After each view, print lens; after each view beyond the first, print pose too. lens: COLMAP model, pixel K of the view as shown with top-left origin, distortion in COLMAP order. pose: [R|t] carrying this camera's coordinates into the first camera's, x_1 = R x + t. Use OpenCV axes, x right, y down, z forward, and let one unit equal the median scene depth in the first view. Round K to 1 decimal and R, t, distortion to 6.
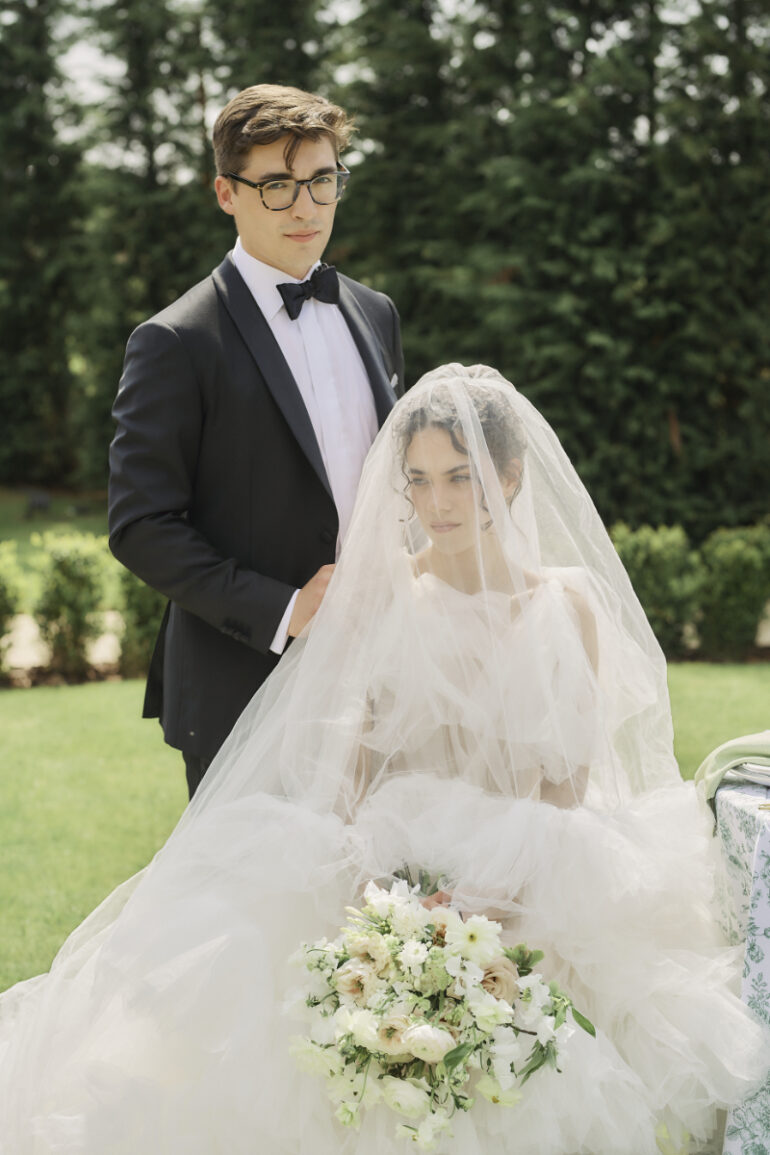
lens RADIAL K [[2816.2, 0, 382.3], [0, 2816.2, 572.0], [0, 0, 1]] dist [0.235100, 0.000000]
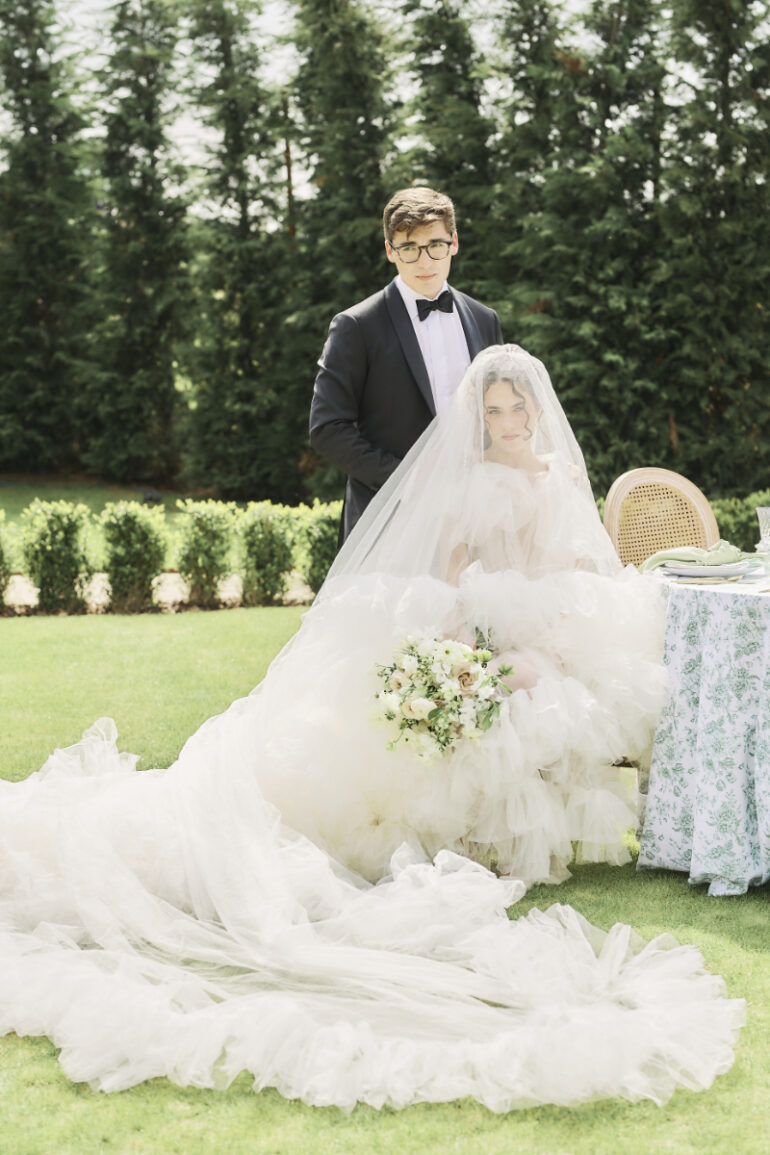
lens RADIAL K [[2816.2, 0, 388.8], [0, 2816.2, 582.5], [0, 0, 1]] dist [0.235100, 0.000000]
pose [[0.999947, 0.001050, -0.010282, -0.009549], [-0.001153, 0.999949, -0.010060, 0.028595], [0.010270, 0.010071, 0.999897, -0.242475]]
